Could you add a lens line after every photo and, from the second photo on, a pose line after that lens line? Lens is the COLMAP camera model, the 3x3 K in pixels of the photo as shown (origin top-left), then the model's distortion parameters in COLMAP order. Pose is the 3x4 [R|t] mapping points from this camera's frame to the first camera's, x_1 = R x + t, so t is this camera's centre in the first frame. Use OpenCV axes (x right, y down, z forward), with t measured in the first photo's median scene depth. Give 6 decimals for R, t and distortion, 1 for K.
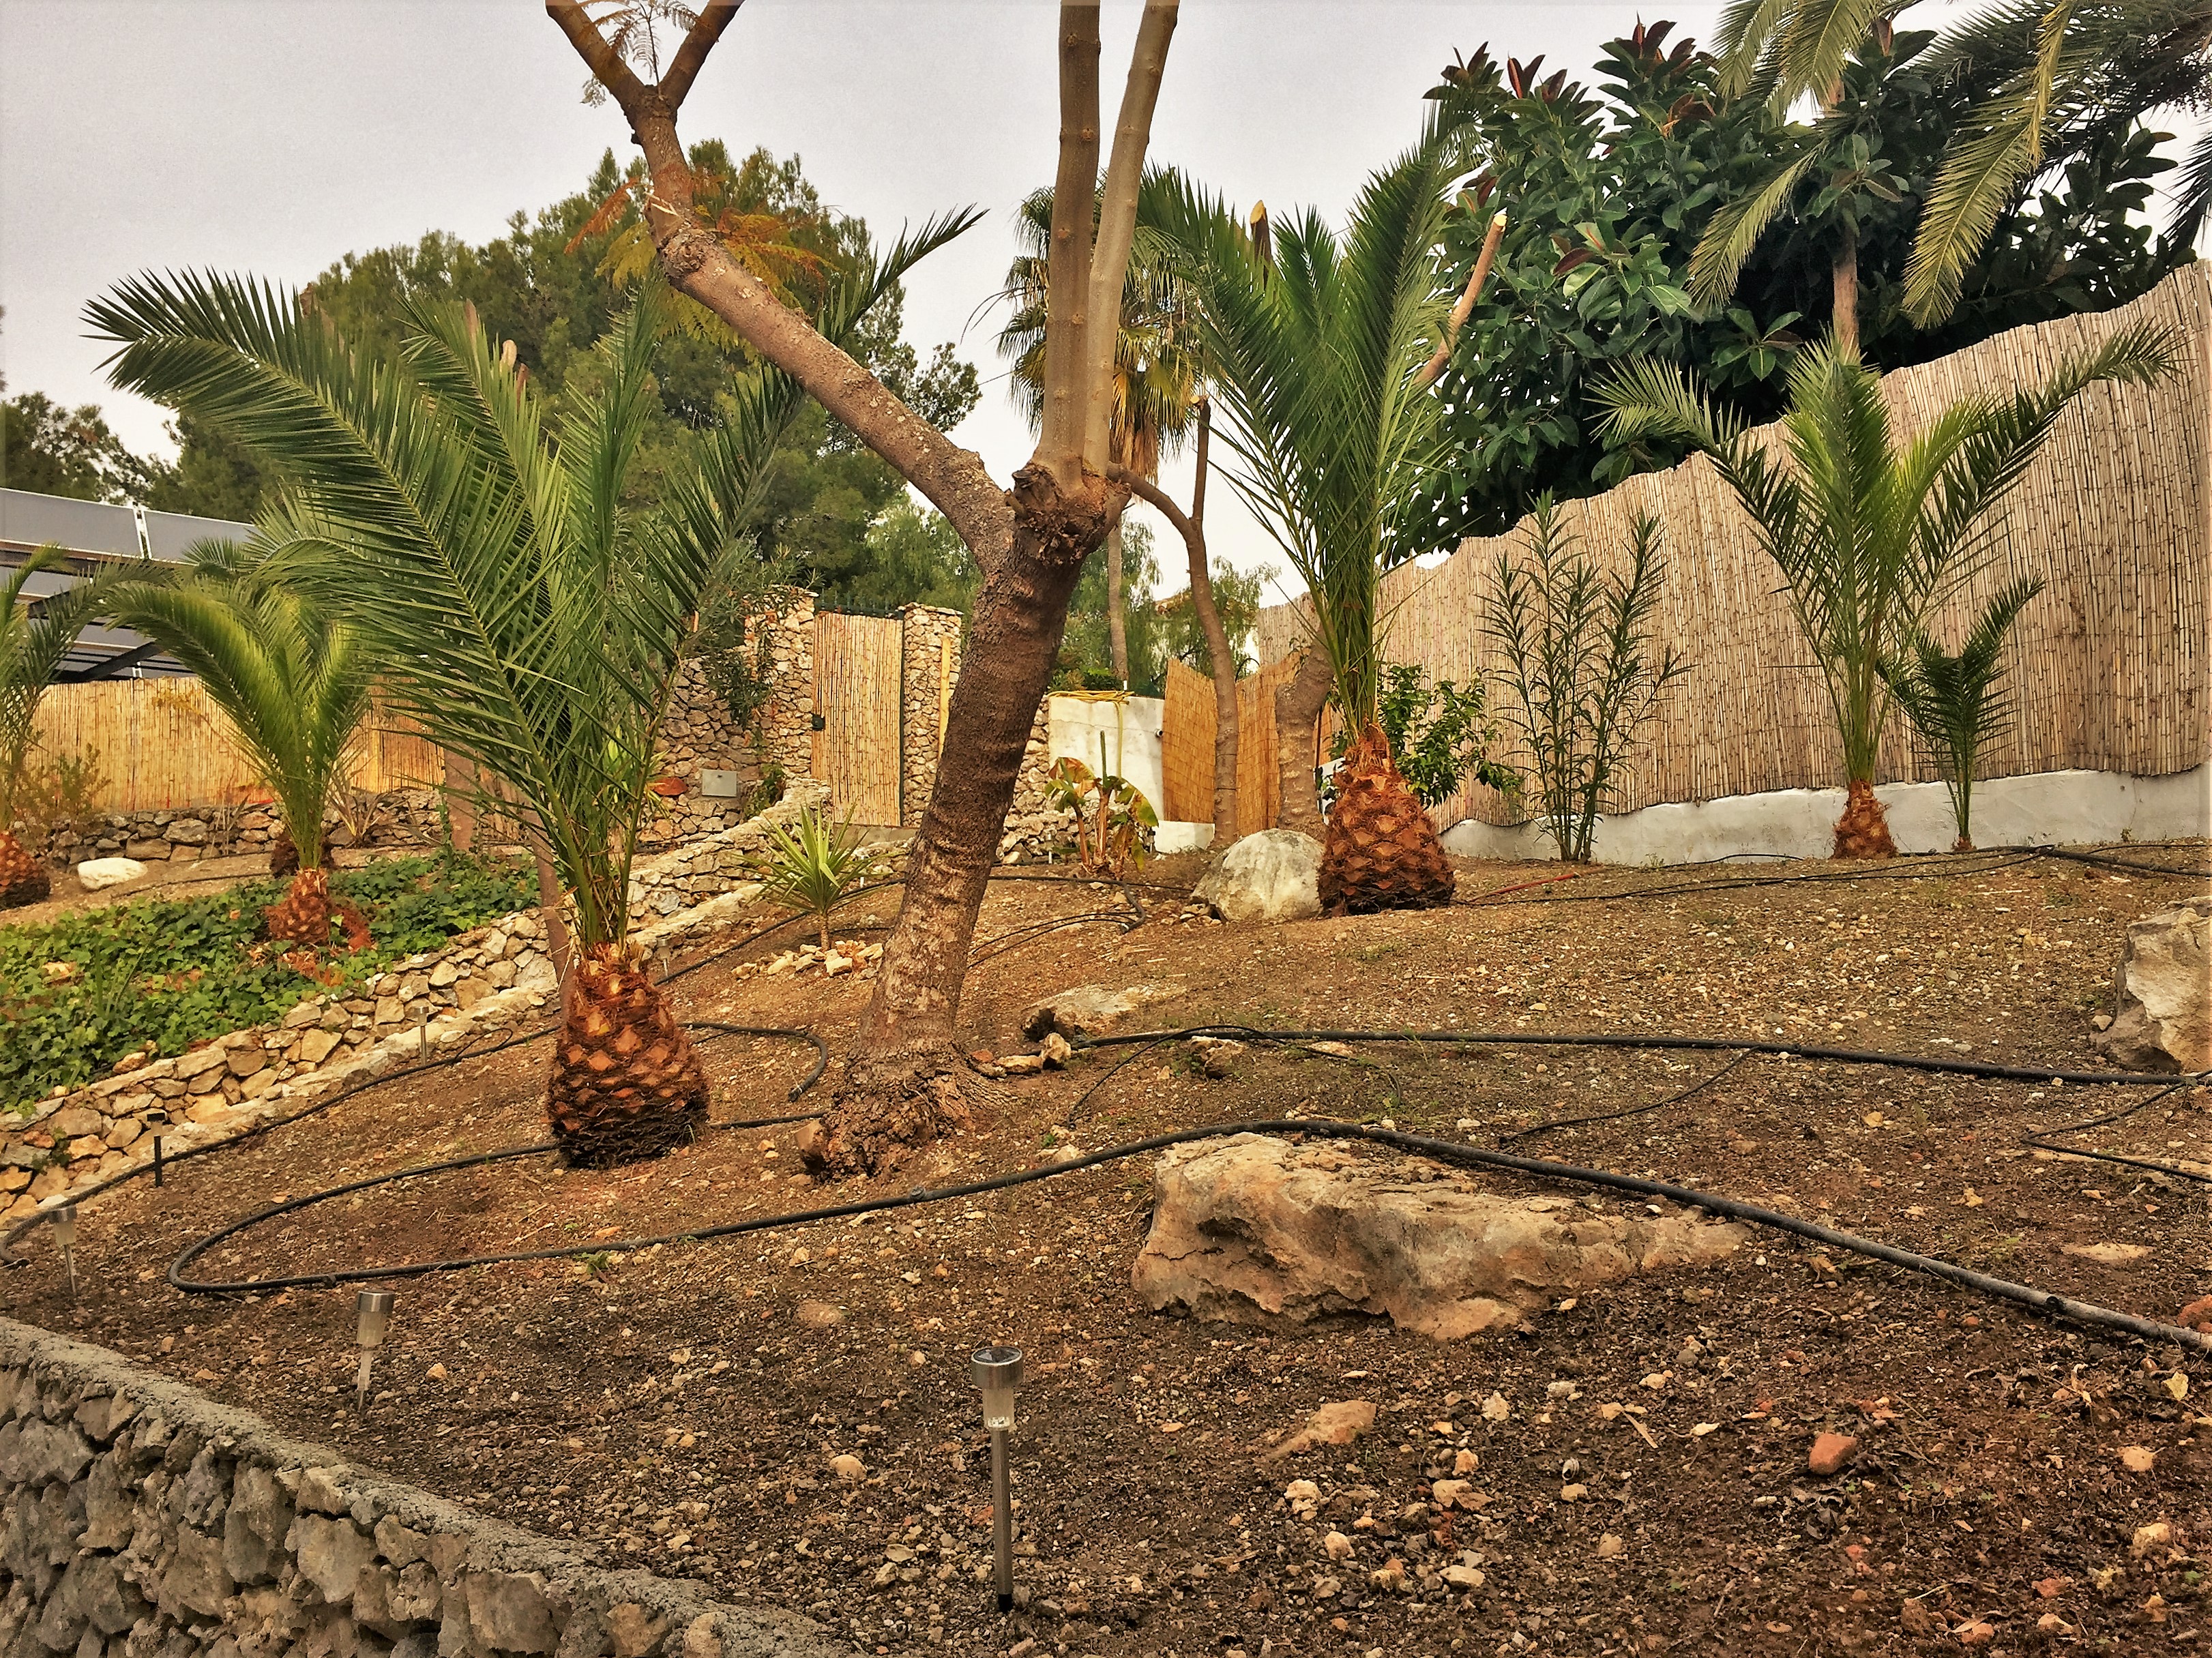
lens RADIAL K [[1876.0, 0, 1109.4], [0, 1876.0, 817.1], [0, 0, 1]] dist [0.085904, -0.123788]
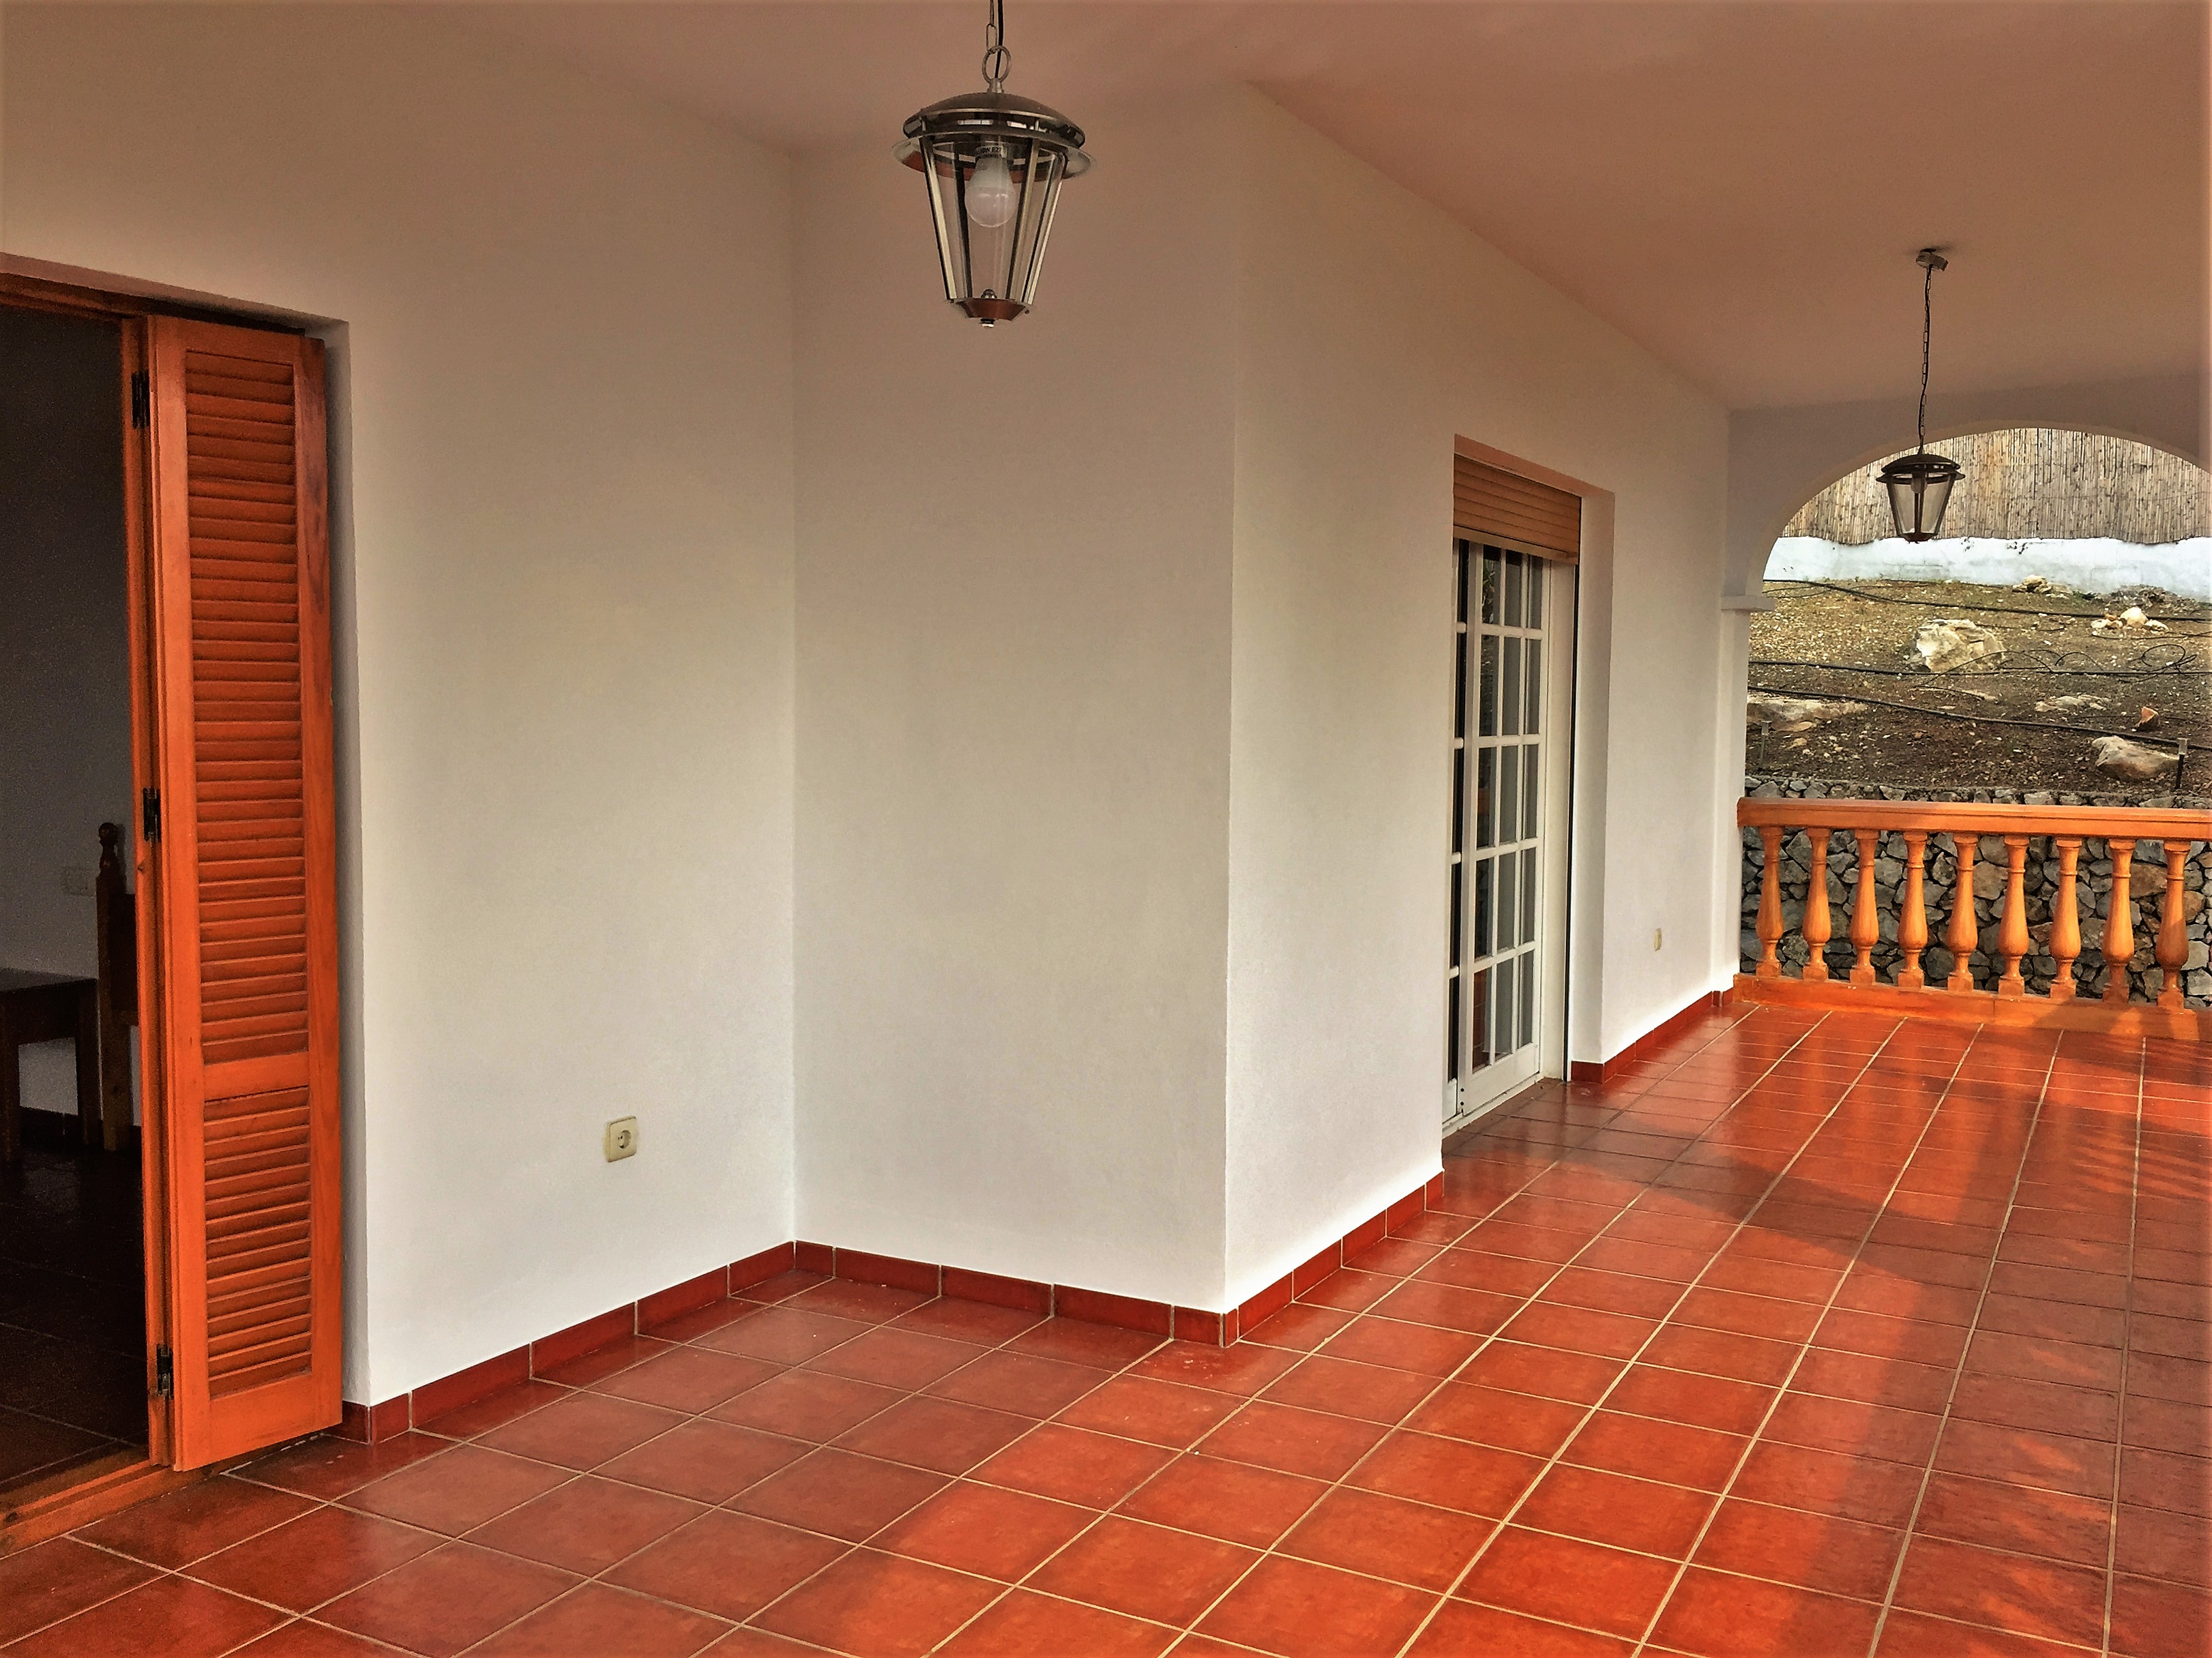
lens RADIAL K [[1876.0, 0, 1109.4], [0, 1876.0, 817.1], [0, 0, 1]] dist [0.085904, -0.123788]
pose [[0.970440, -0.006547, 0.241253, -2.226675], [-0.040198, 0.981284, 0.188322, -0.254402], [-0.237970, -0.192453, 0.952015, -2.559824]]
